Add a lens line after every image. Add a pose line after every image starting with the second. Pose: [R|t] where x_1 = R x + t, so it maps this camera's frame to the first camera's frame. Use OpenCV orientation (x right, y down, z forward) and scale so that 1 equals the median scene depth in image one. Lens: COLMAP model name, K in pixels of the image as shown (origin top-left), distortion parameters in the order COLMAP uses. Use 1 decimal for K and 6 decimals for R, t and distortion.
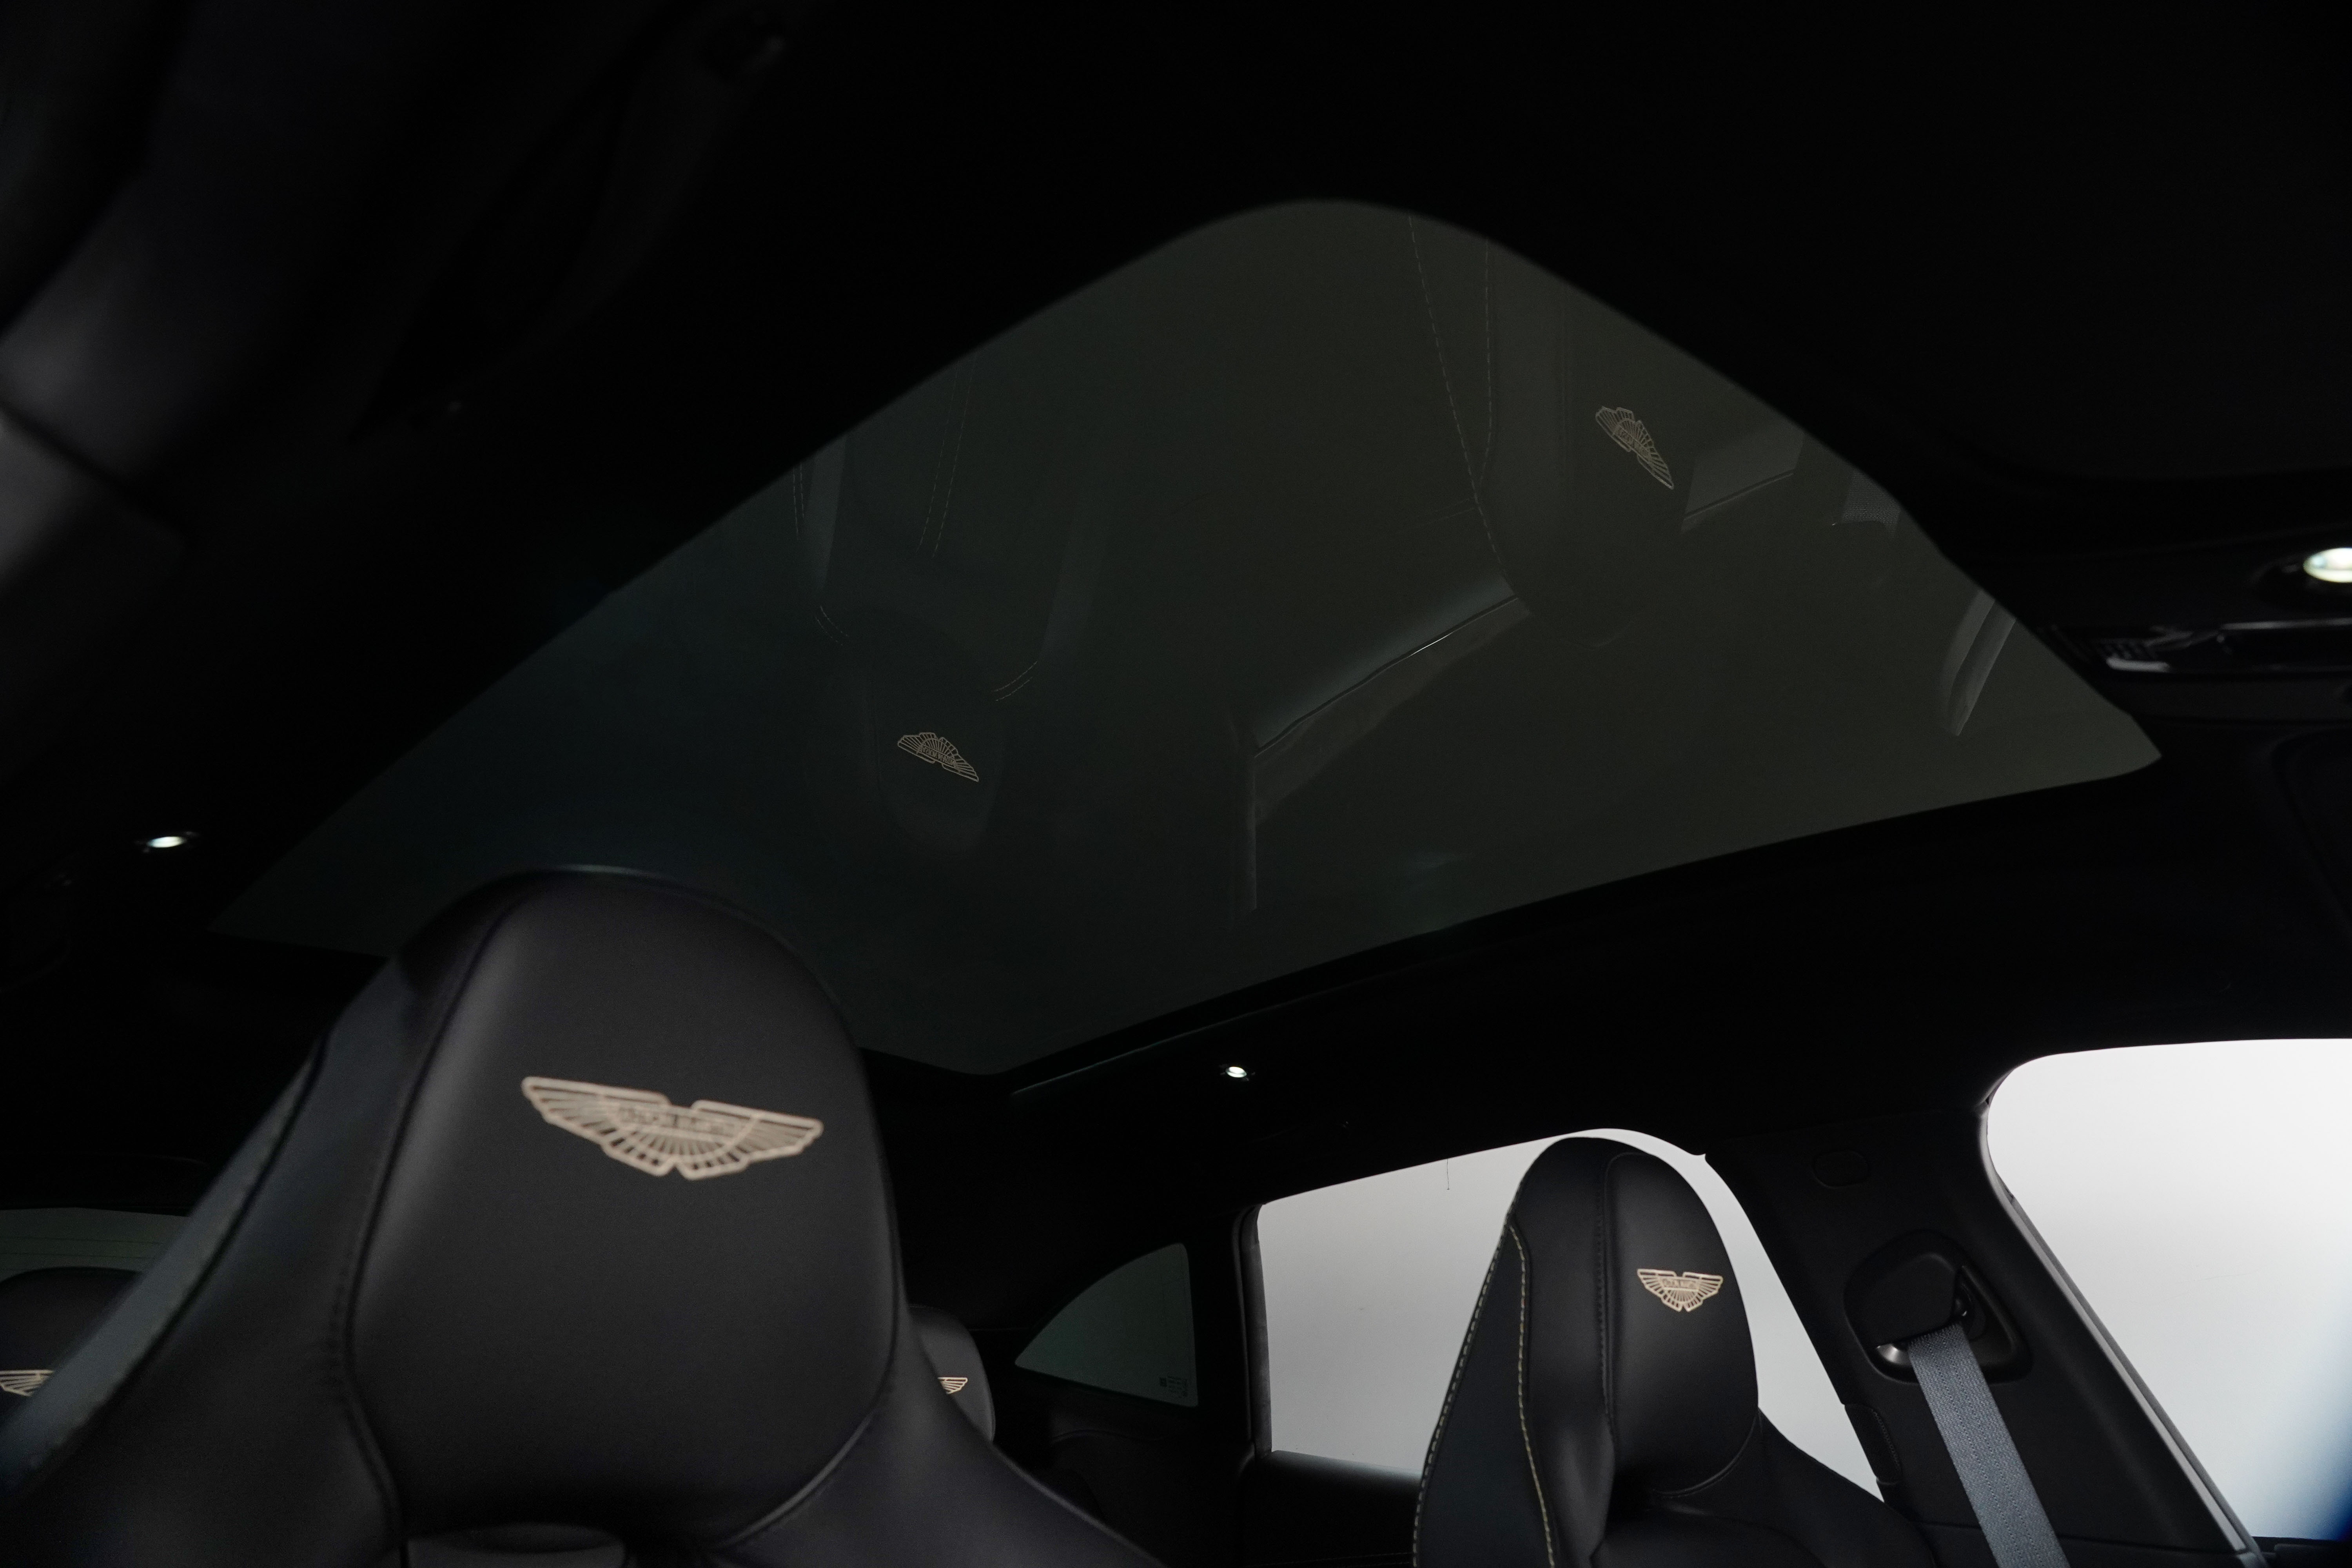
lens RADIAL K [[1569.0, 0, 1176.0], [0, 1569.0, 784.0], [0, 0, 1]] dist [-0.006276, -0.000546]
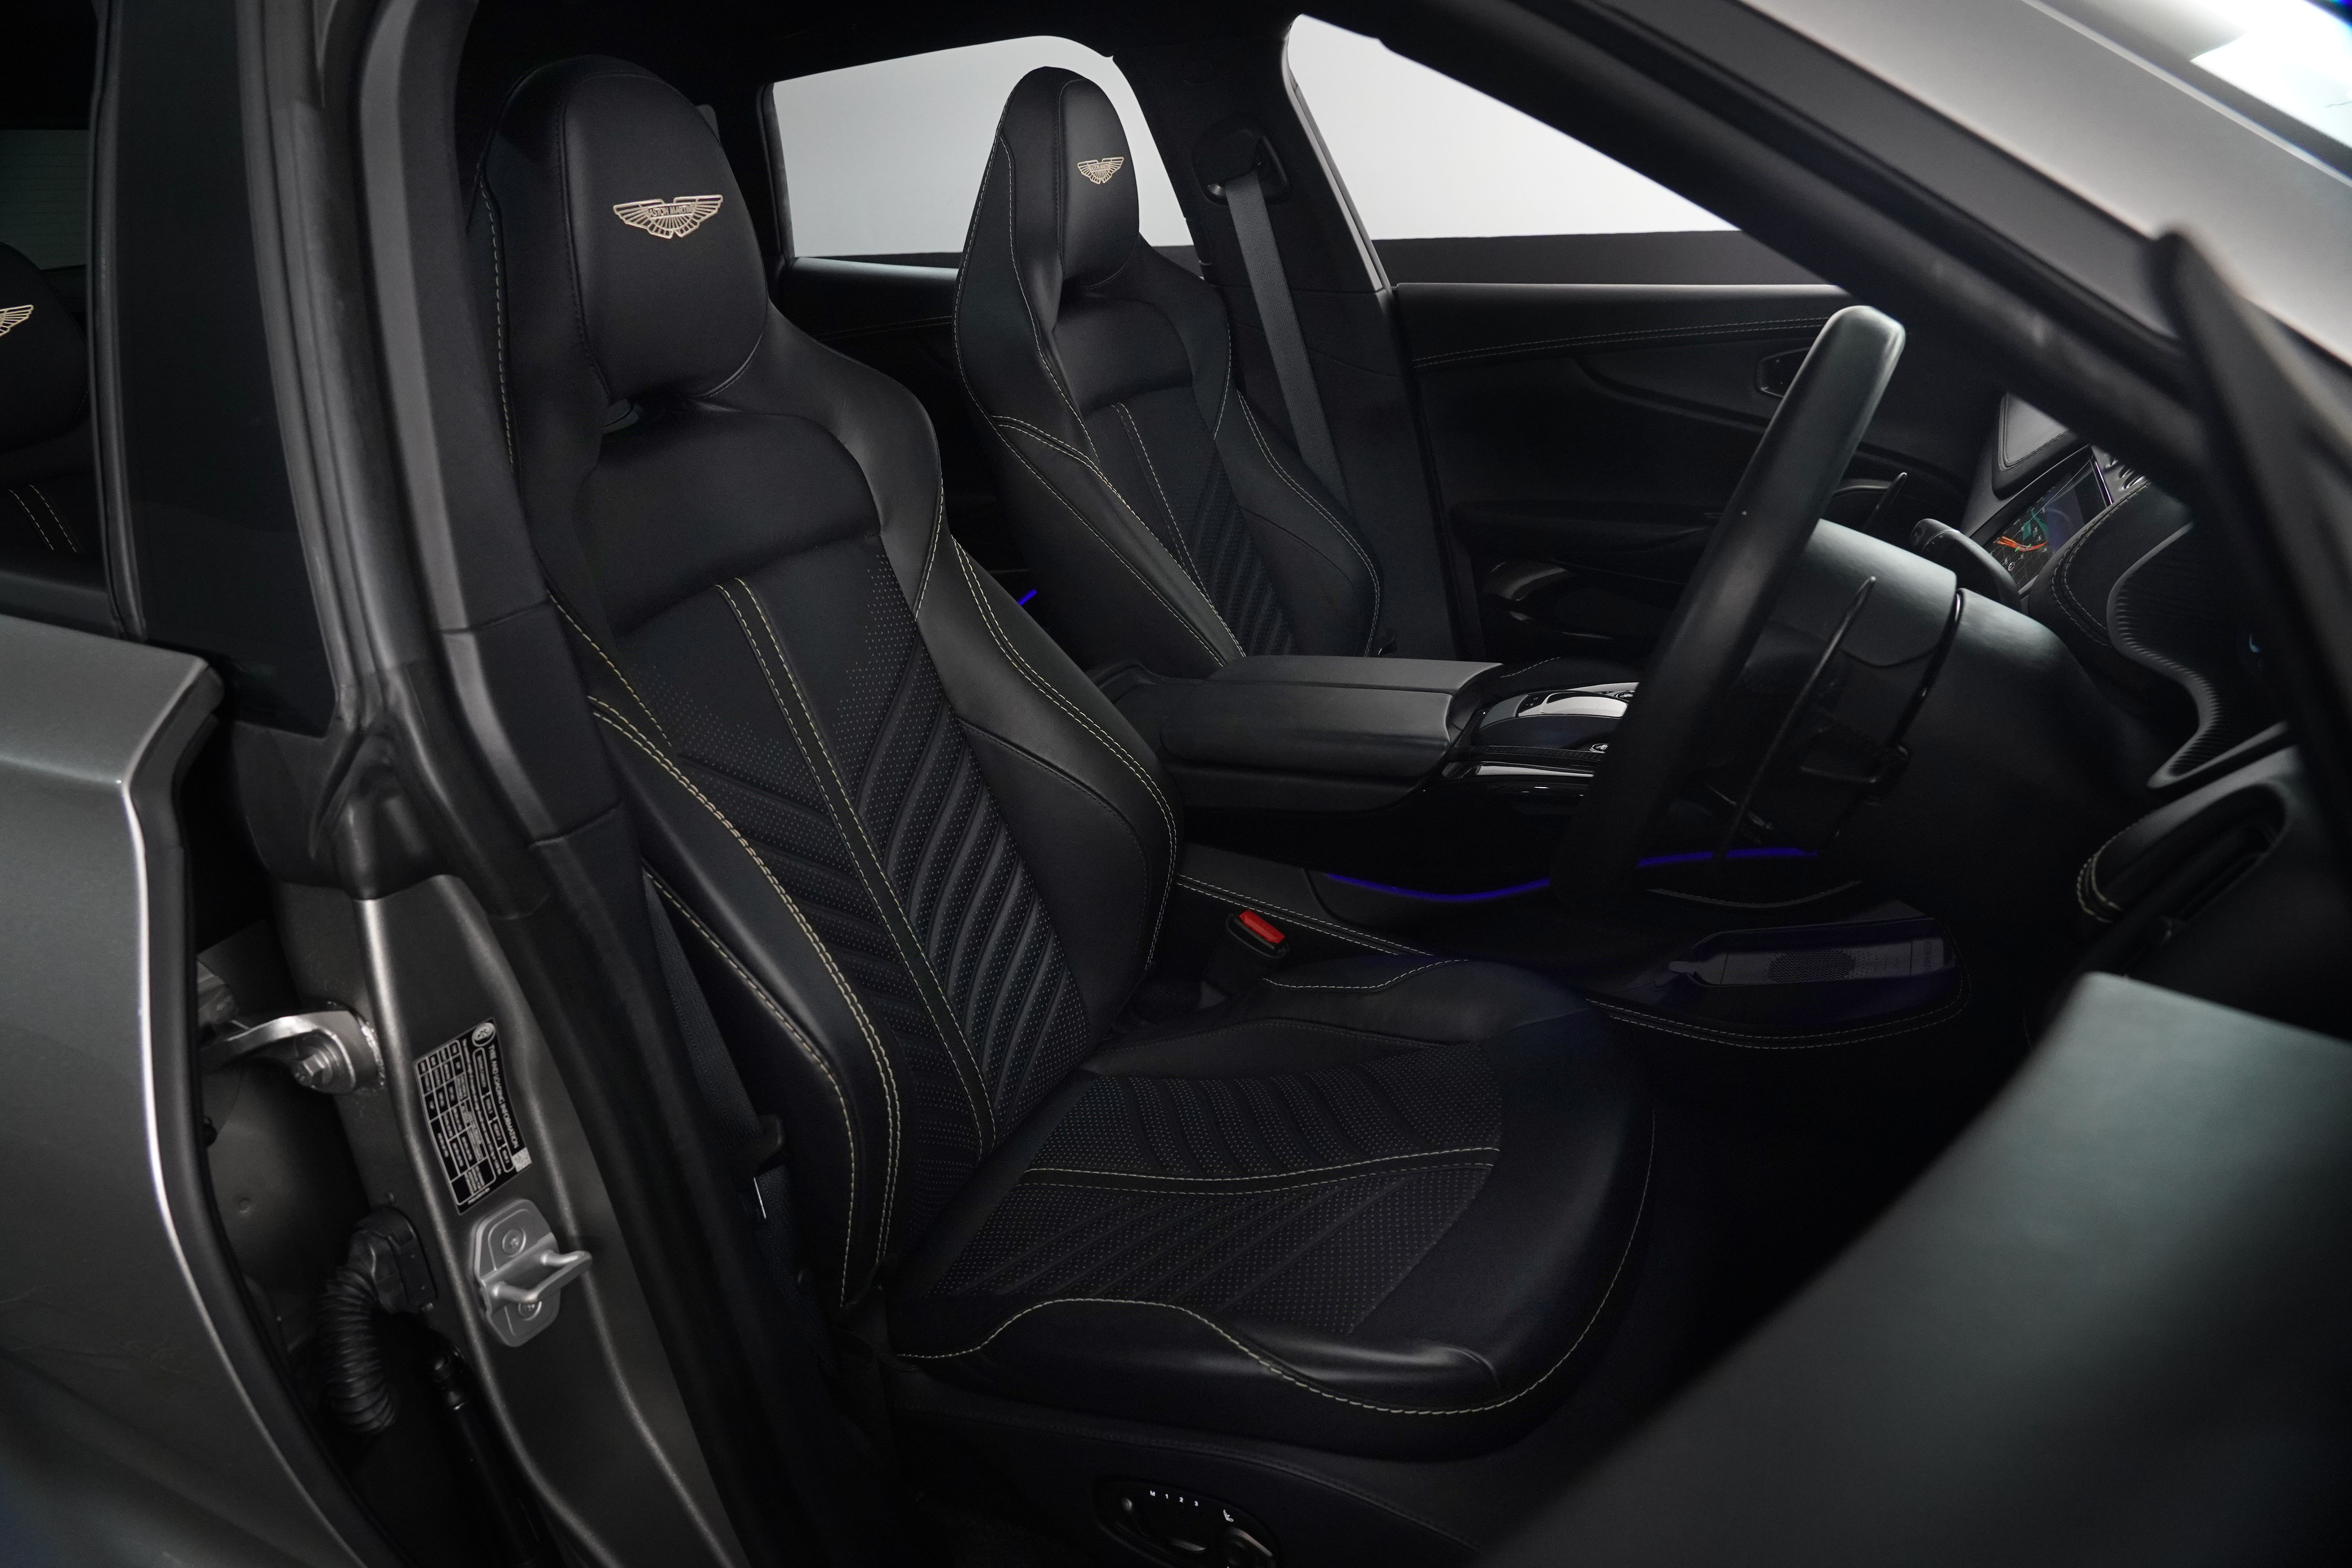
lens RADIAL K [[1694.8, 0, 1176.0], [0, 1694.8, 784.0], [0, 0, 1]] dist [-0.005305, -0.000189]
pose [[0.928846, -0.187734, 0.319377, -0.280889], [-0.084838, 0.731394, 0.676657, -0.398978], [-0.360622, -0.655605, 0.663425, -0.603154]]
